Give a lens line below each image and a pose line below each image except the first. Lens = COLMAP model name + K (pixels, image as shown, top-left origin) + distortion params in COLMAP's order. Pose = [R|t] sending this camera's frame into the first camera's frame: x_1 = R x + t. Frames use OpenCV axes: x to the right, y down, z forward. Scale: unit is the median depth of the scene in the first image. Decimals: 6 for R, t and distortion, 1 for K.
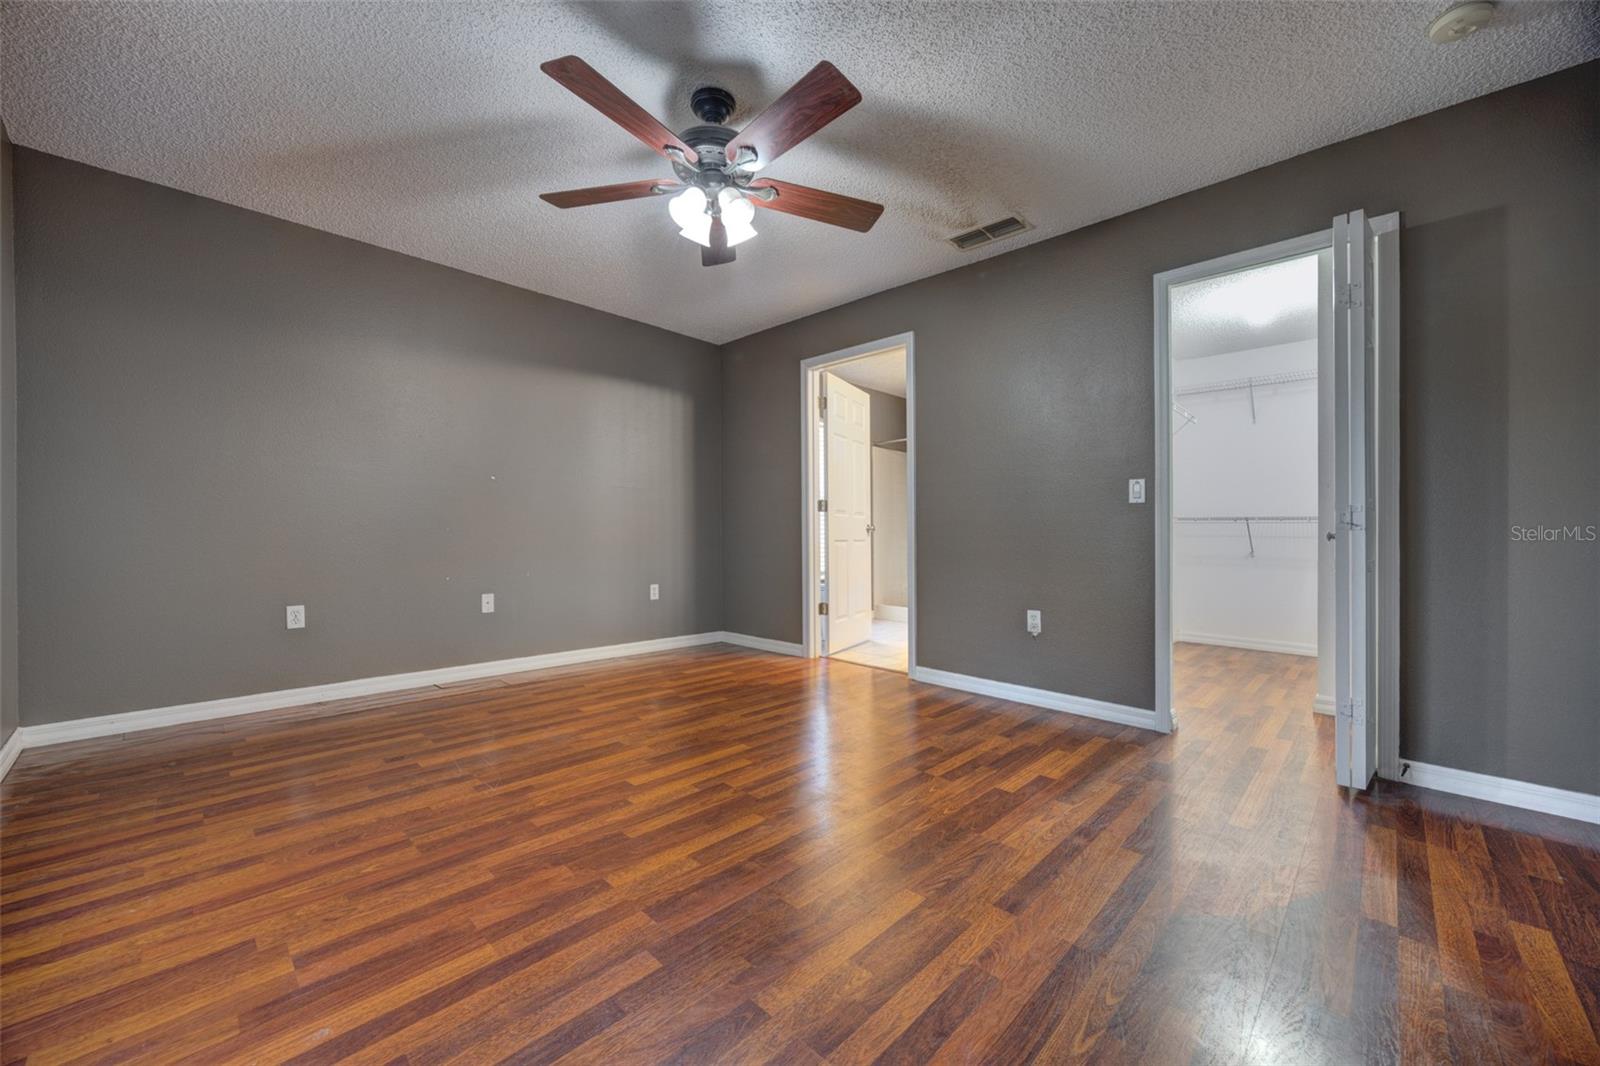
lens RADIAL K [[610.1, 0, 788.1], [0, 610.1, 529.6], [0, 0, 1]] dist [0.000207, -0.000034]
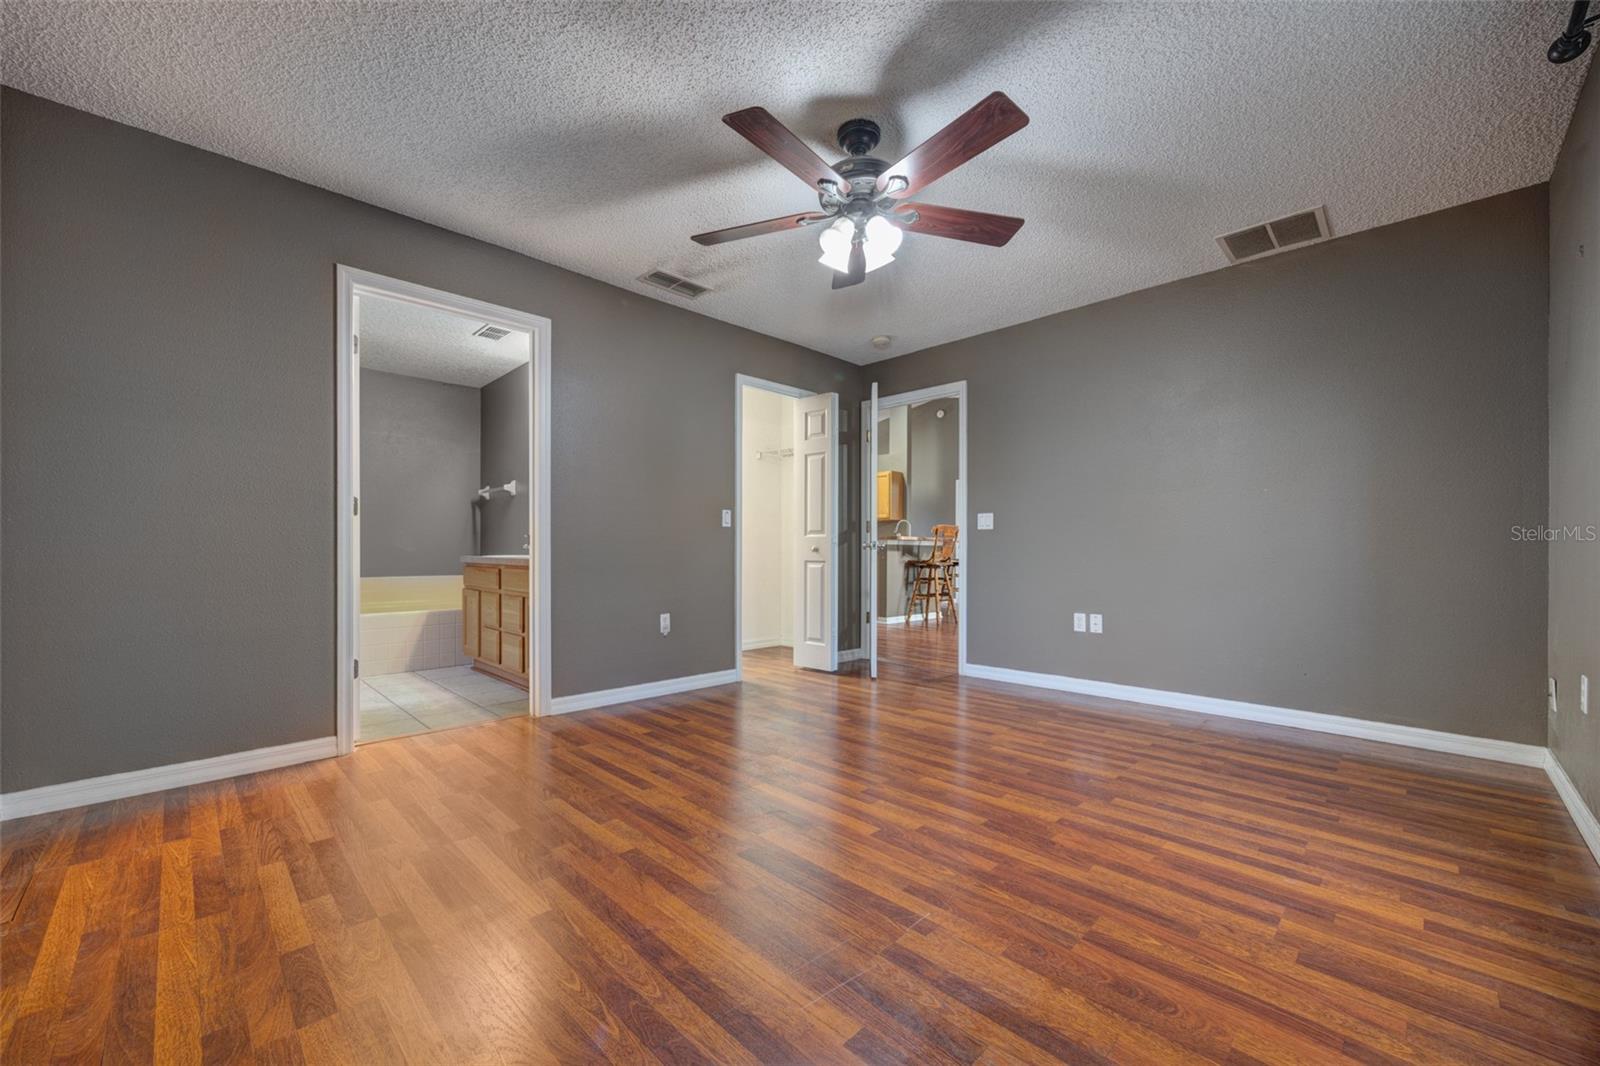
lens RADIAL K [[608.4, 0, 793.7], [0, 608.4, 535.3], [0, 0, 1]] dist [-0.002793, 0.000017]
pose [[0.023686, 0.015531, 0.999599, -1.149090], [-0.006948, 0.999858, -0.015370, -0.004030], [-0.999695, -0.006581, 0.023791, 1.092270]]
